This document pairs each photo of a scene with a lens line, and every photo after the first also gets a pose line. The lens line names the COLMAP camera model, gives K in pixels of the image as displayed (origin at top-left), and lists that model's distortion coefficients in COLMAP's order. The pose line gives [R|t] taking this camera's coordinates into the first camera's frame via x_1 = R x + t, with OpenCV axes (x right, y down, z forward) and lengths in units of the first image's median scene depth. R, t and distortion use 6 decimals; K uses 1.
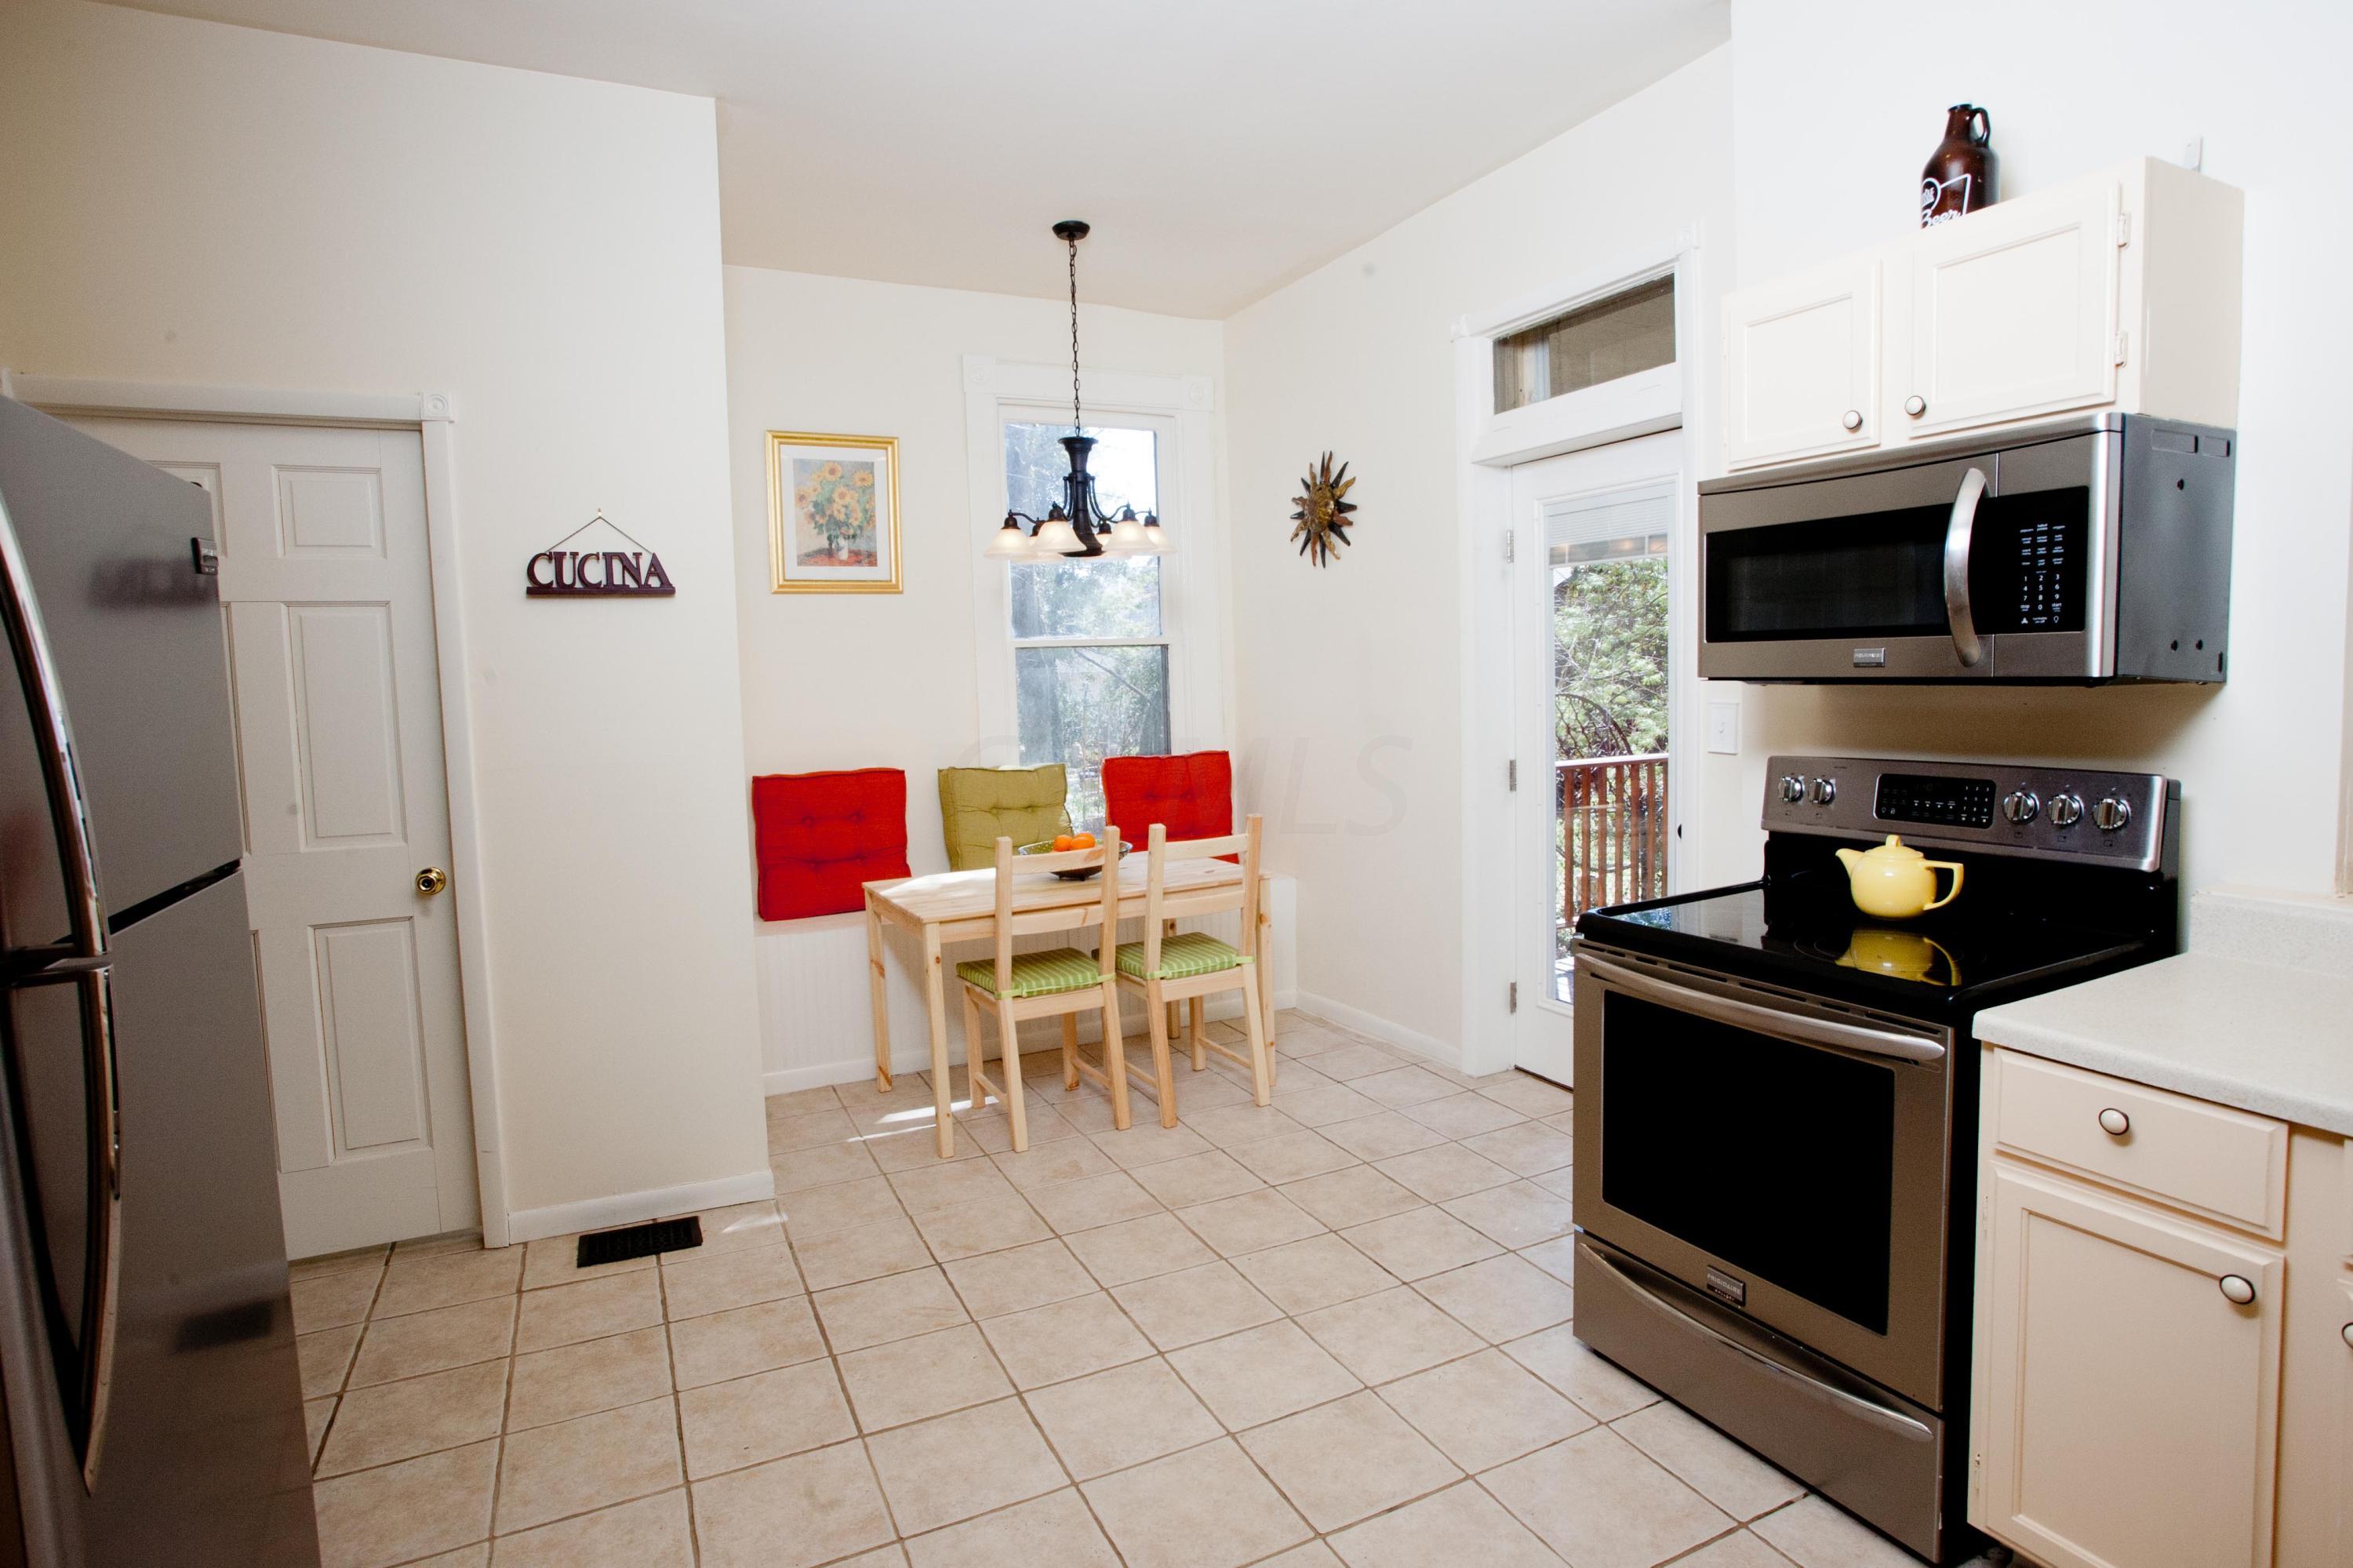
lens RADIAL K [[1207.5, 0, 1176.5], [0, 1207.5, 784.0], [0, 0, 1]] dist [-0.070381, 0.031030]
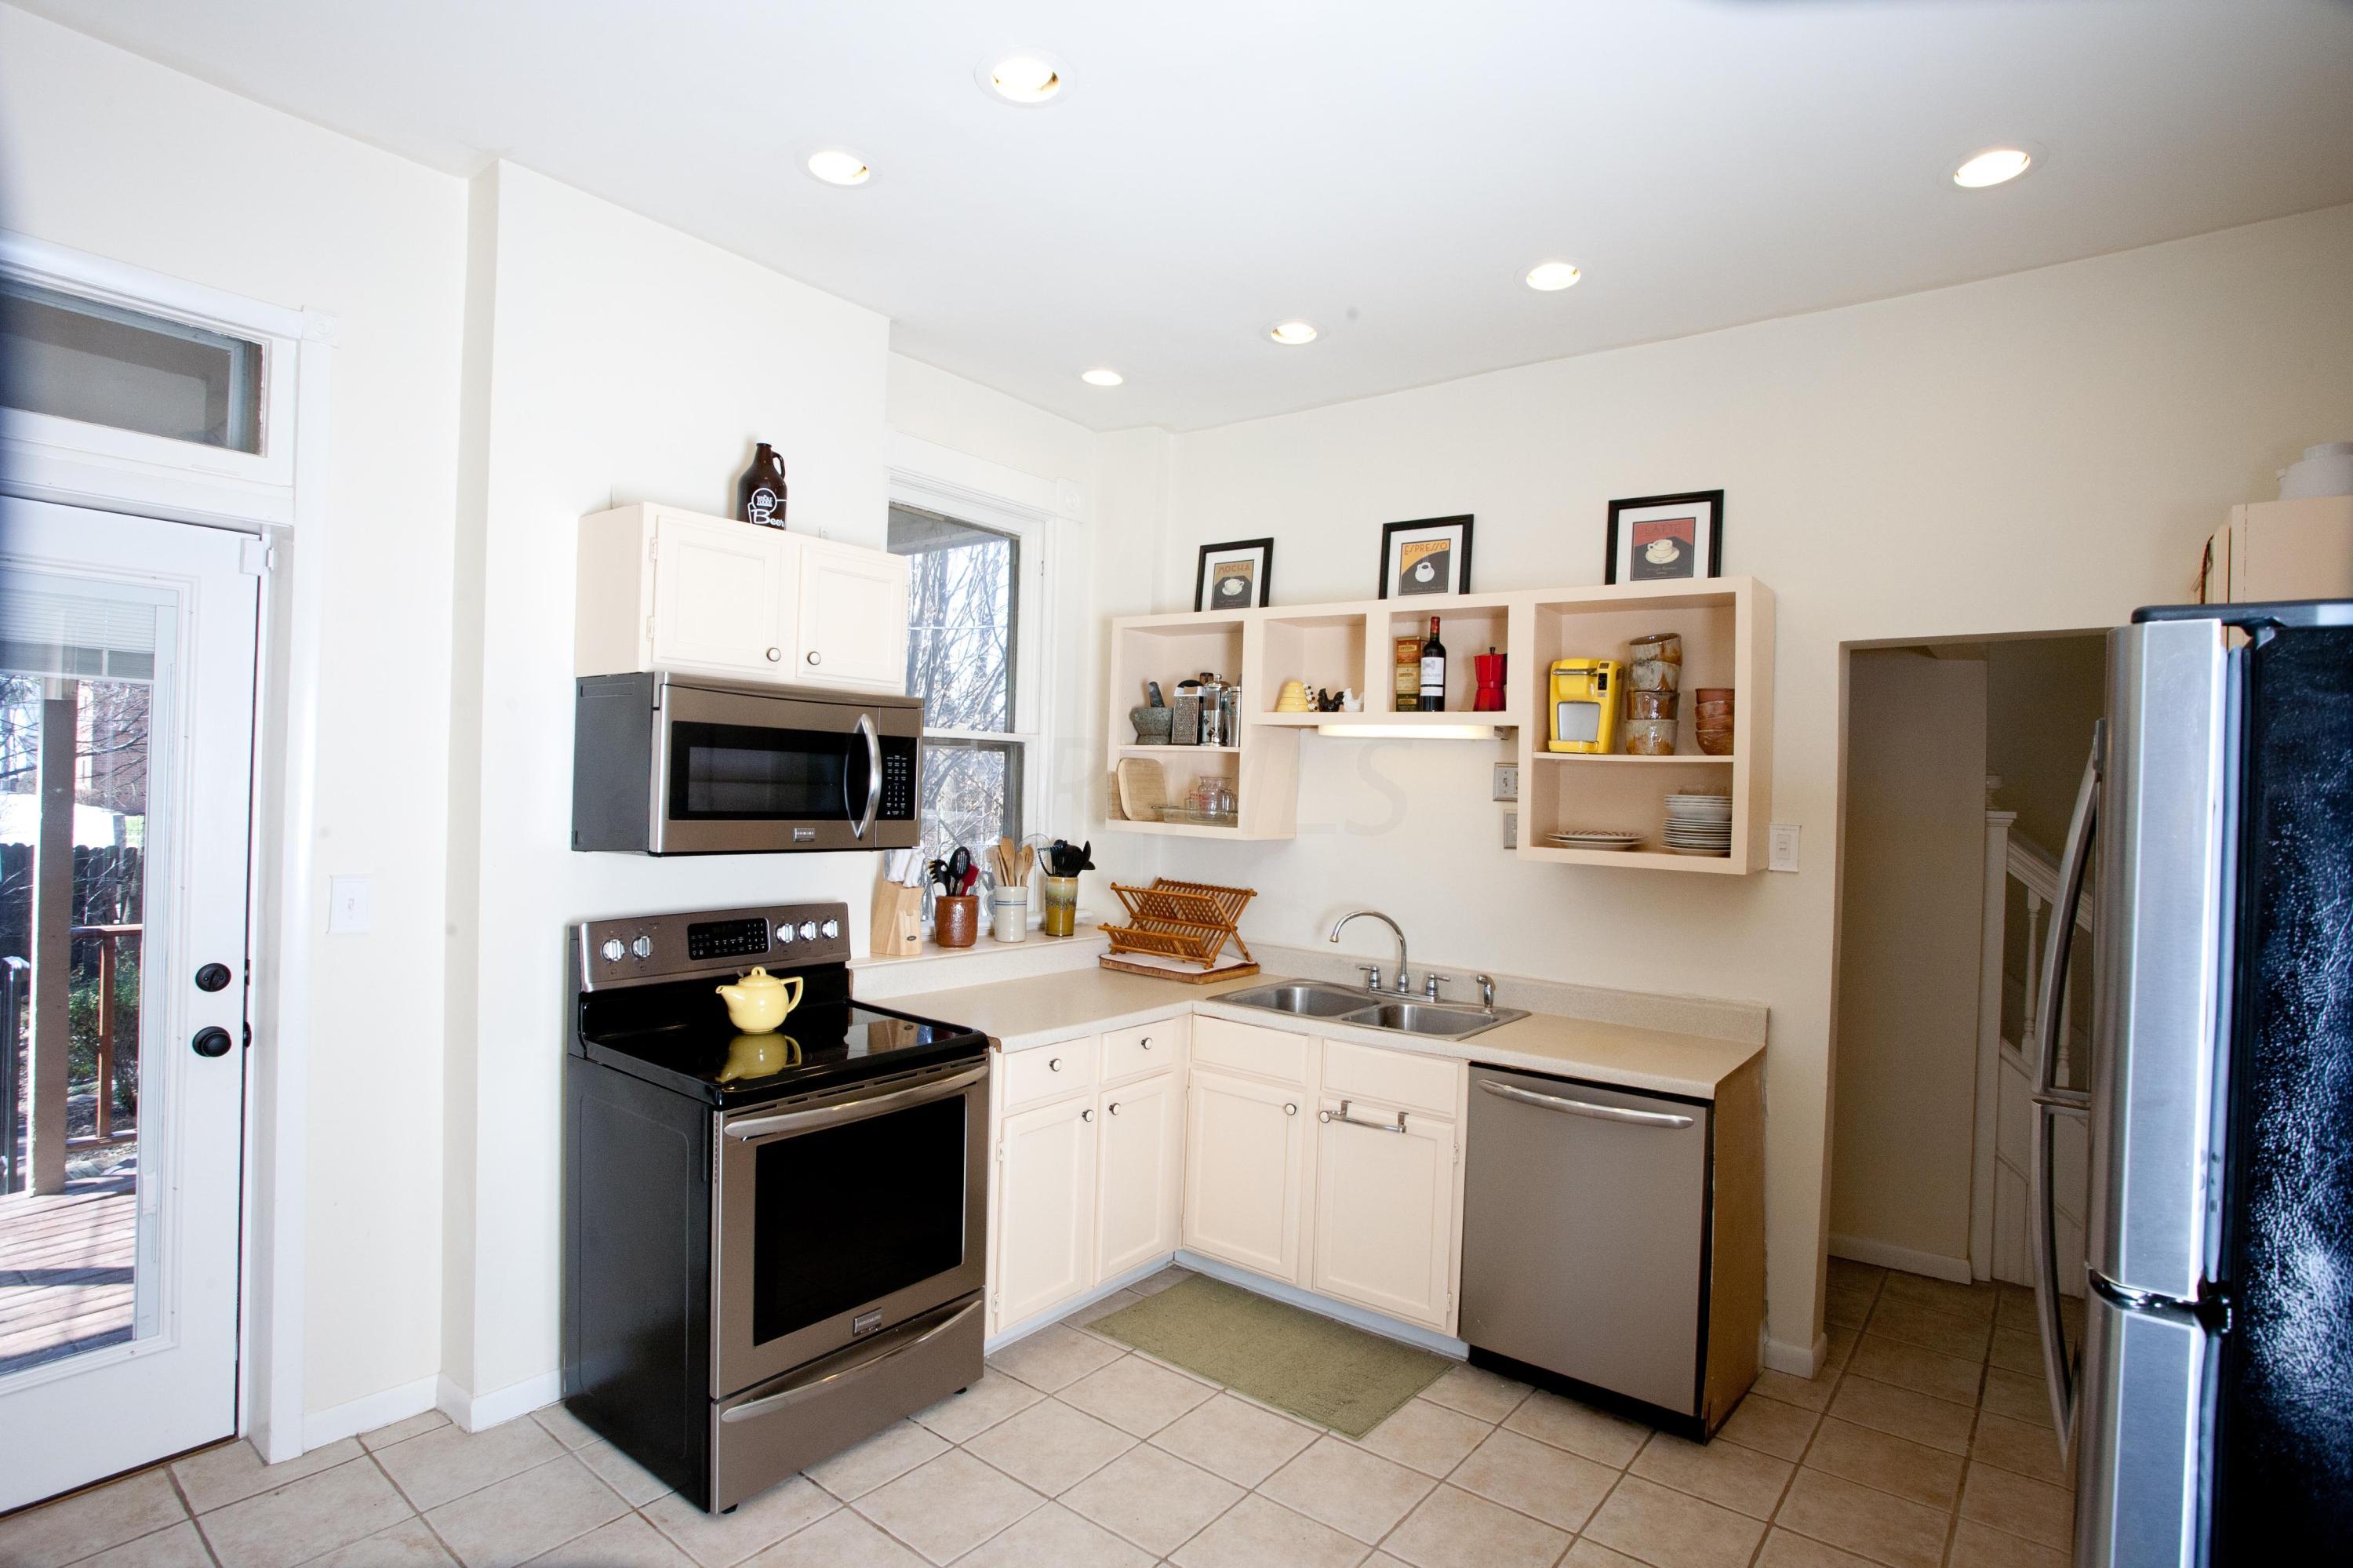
lens RADIAL K [[1273.8, 0, 1176.5], [0, 1273.8, 784.0], [0, 0, 1]] dist [-0.084939, 0.045190]
pose [[-0.464644, 0.010138, 0.885440, -0.861047], [0.064039, 0.997701, 0.022182, -0.161641], [-0.883179, 0.067010, -0.464225, 1.223647]]
